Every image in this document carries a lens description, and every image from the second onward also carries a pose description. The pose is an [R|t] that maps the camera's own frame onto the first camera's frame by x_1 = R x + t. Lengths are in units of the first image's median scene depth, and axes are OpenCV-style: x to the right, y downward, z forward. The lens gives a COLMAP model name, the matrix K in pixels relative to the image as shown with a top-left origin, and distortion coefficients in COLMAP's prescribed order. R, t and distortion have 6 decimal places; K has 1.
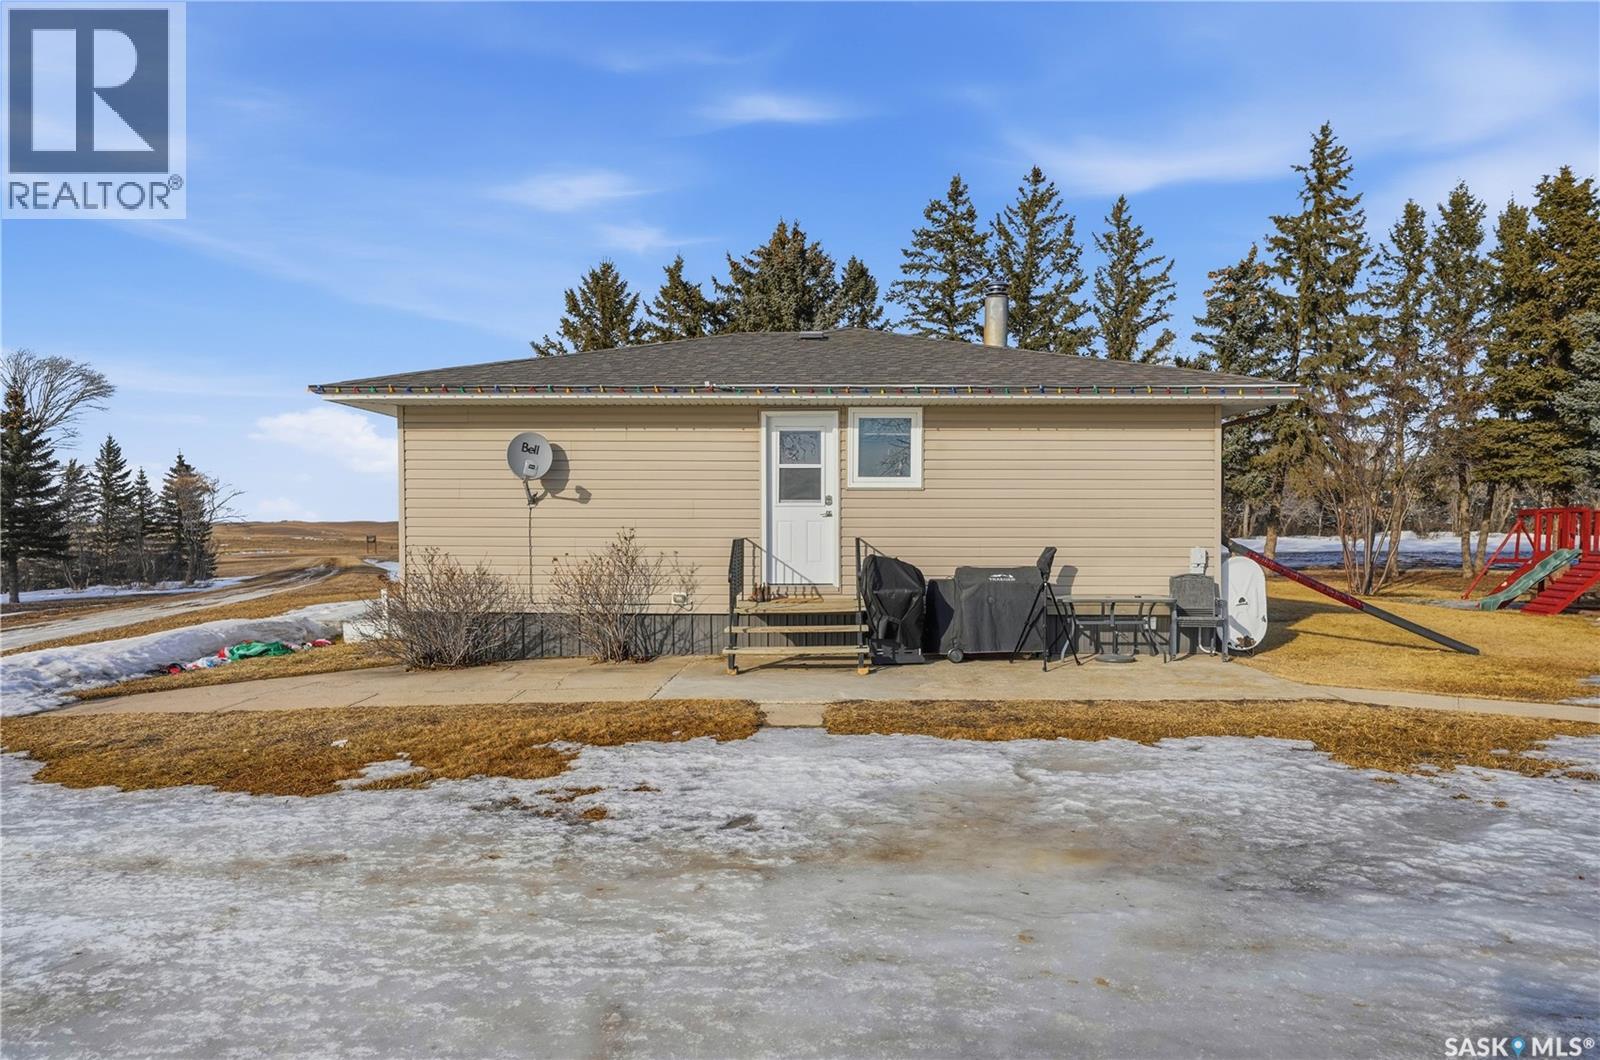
lens RADIAL K [[1088.4, 0, 800.0], [0, 1088.4, 530.0], [0, 0, 1]] dist [-0.001553, 0.002676]
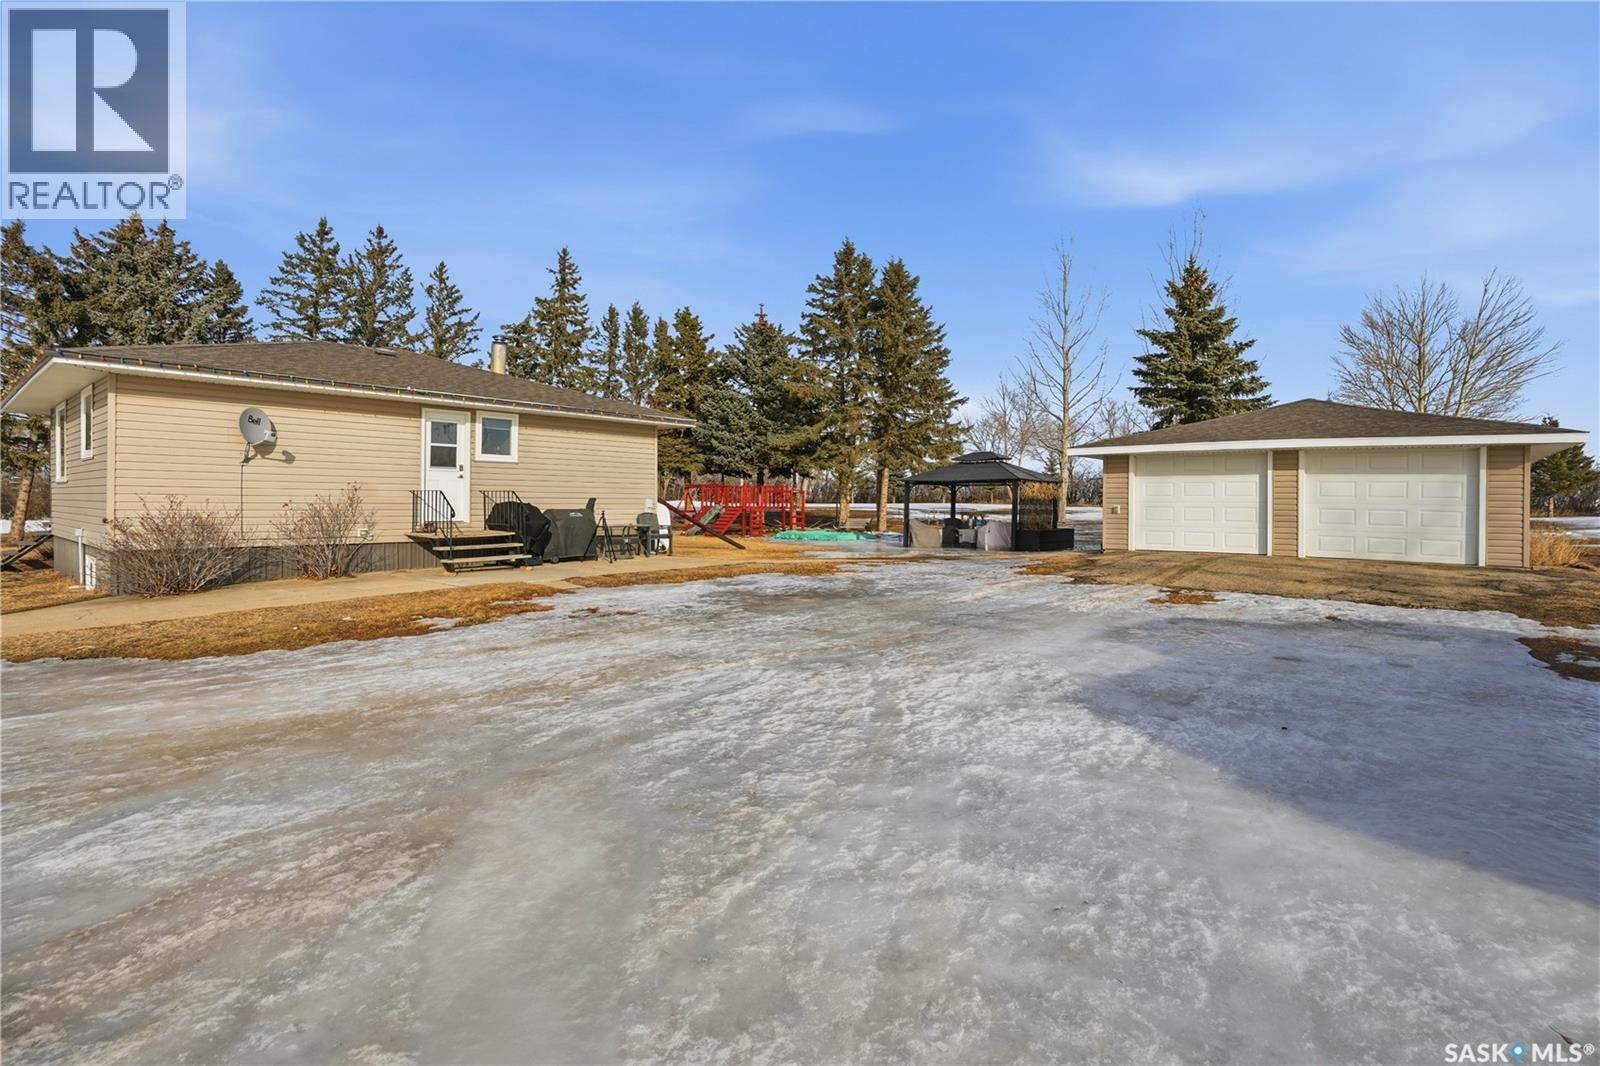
lens RADIAL K [[782.8, 0, 807.4], [0, 782.8, 497.4], [0, 0, 1]] dist [-0.021319, 0.000626]
pose [[0.636075, 0.007200, 0.771593, -0.518368], [-0.009118, 0.999957, -0.001814, 0.012662], [-0.771573, -0.005881, 0.636113, -0.101135]]
